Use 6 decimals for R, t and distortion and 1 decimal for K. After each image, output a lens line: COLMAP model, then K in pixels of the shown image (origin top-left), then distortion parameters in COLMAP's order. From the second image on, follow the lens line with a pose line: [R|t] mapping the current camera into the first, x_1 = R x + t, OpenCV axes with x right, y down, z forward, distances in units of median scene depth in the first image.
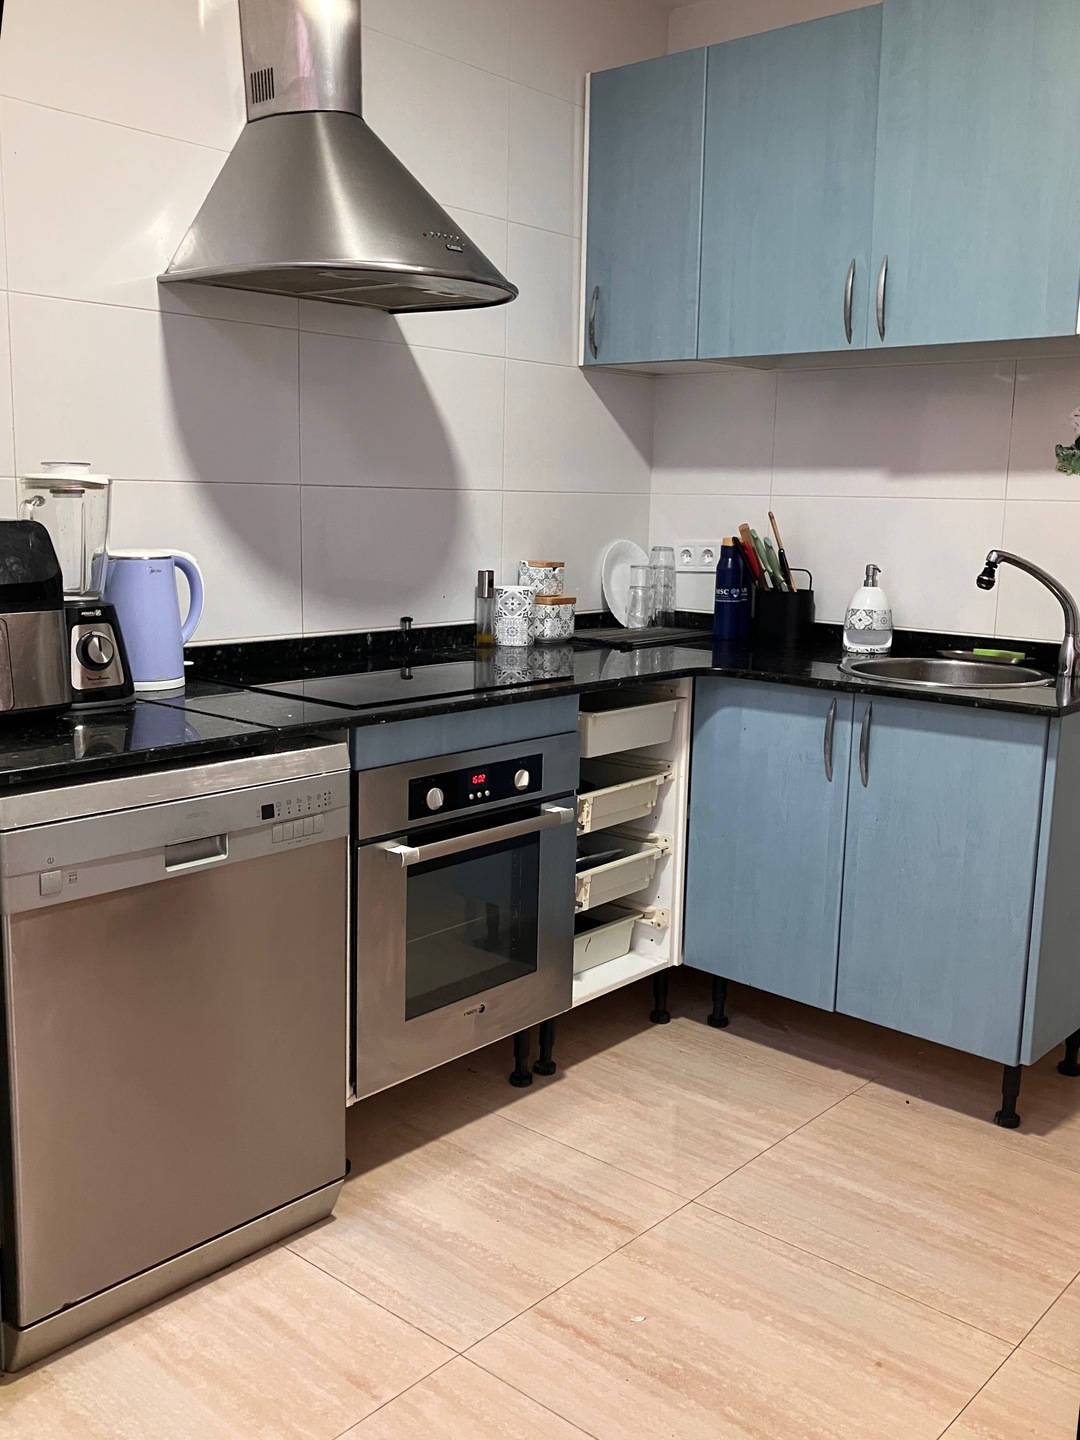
lens RADIAL K [[1314.2, 0, 538.8], [0, 1314.2, 741.0], [0, 0, 1]] dist [0.086733, -0.262060]
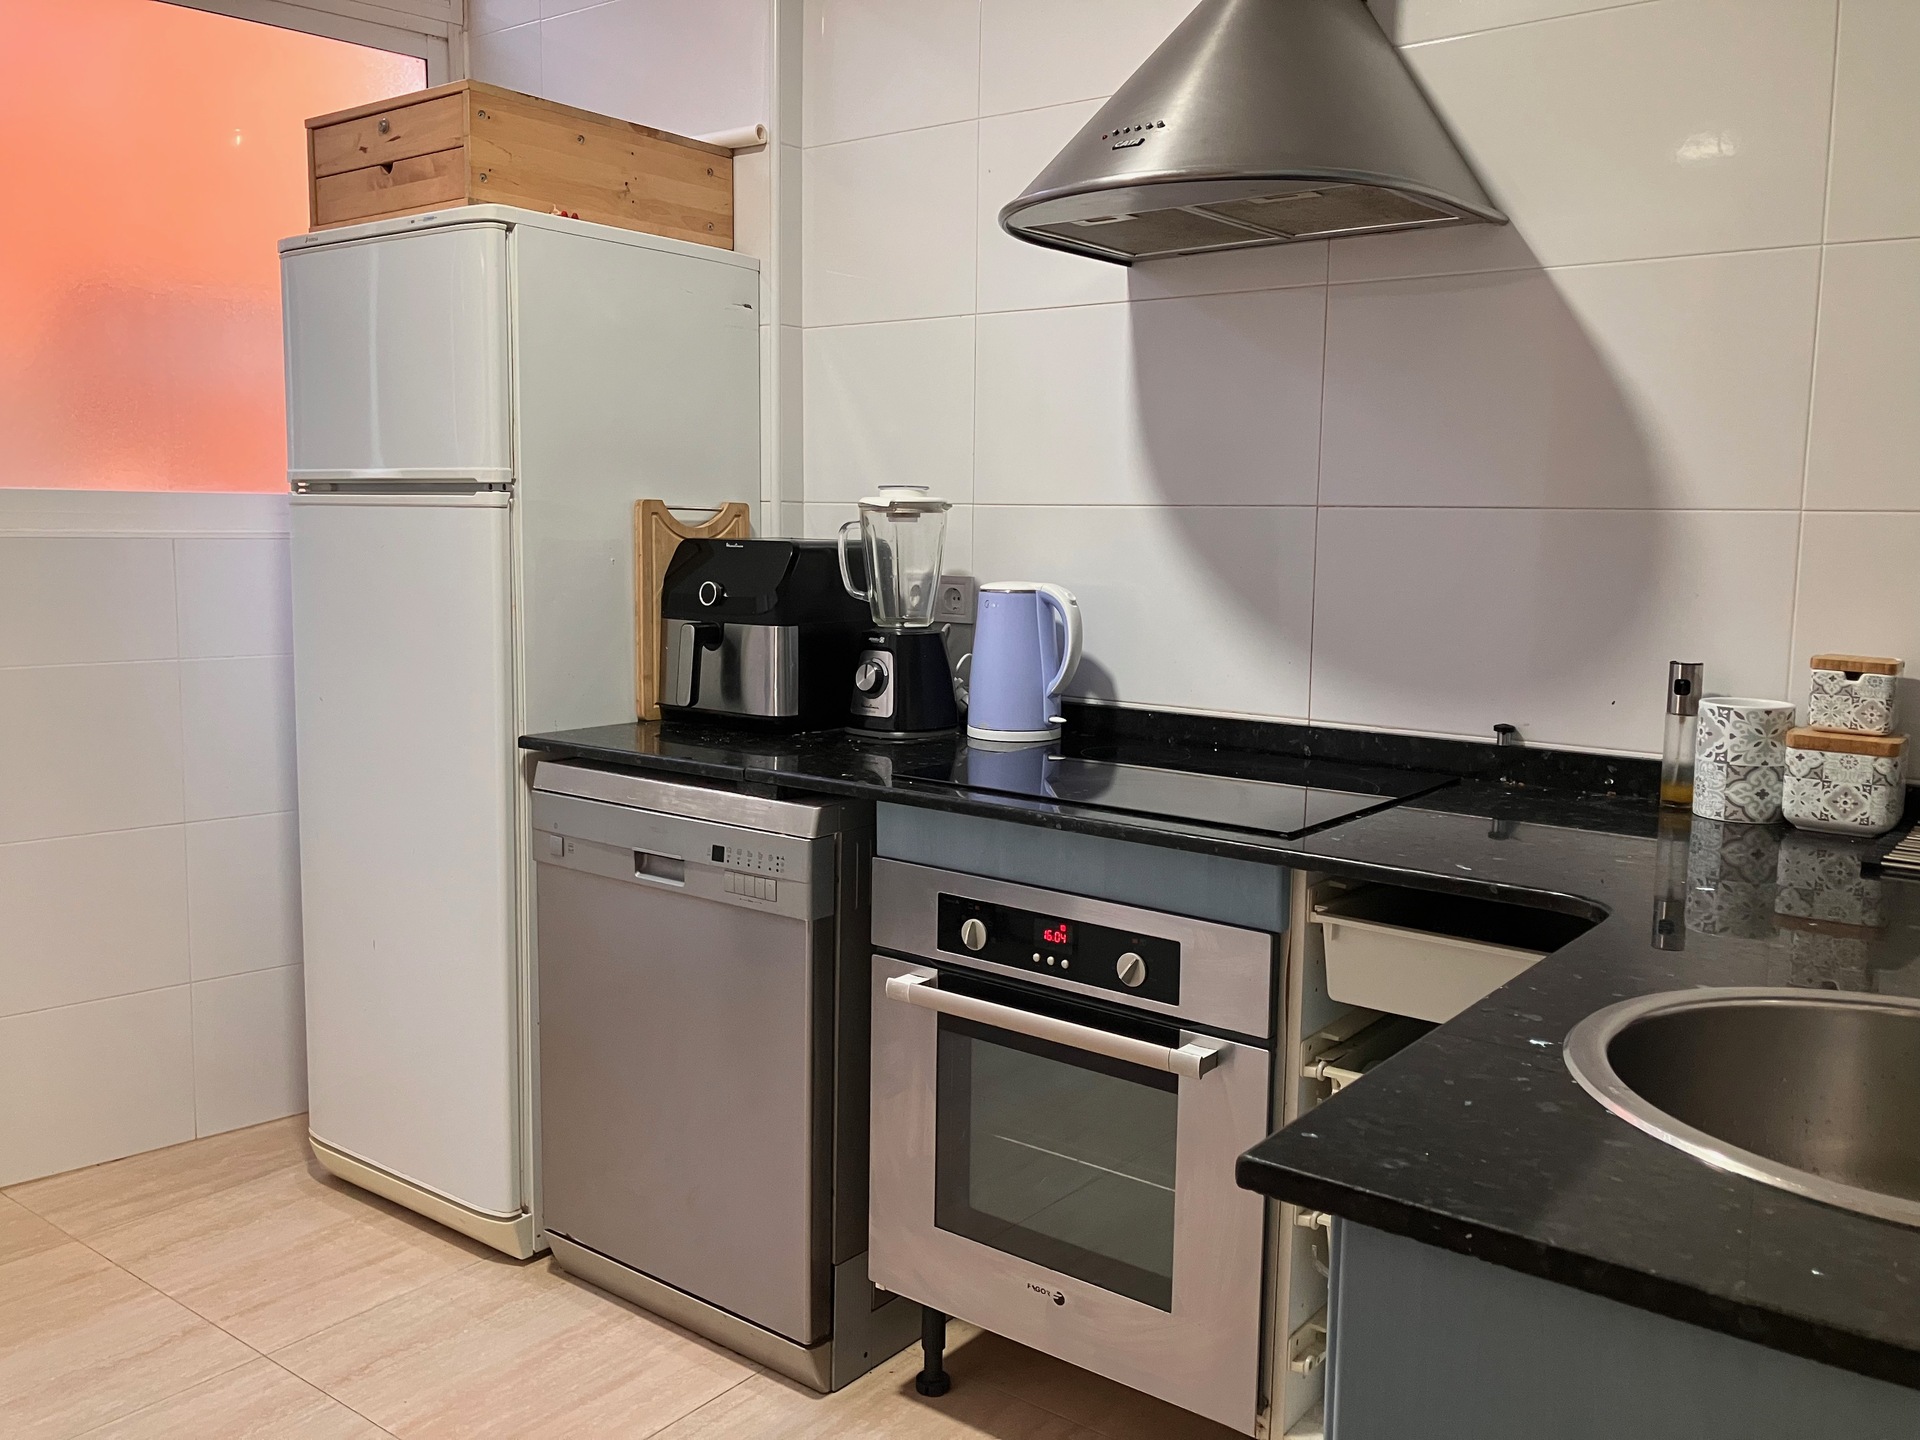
lens RADIAL K [[1580.4, 0, 960.0], [0, 1580.4, 720.0], [0, 0, 1]] dist [0.046363, -0.056919]
pose [[0.057727, 0.103411, -0.992962, 0.744316], [-0.198653, 0.975921, 0.090087, -0.142042], [0.978368, 0.192054, 0.076880, 0.899915]]
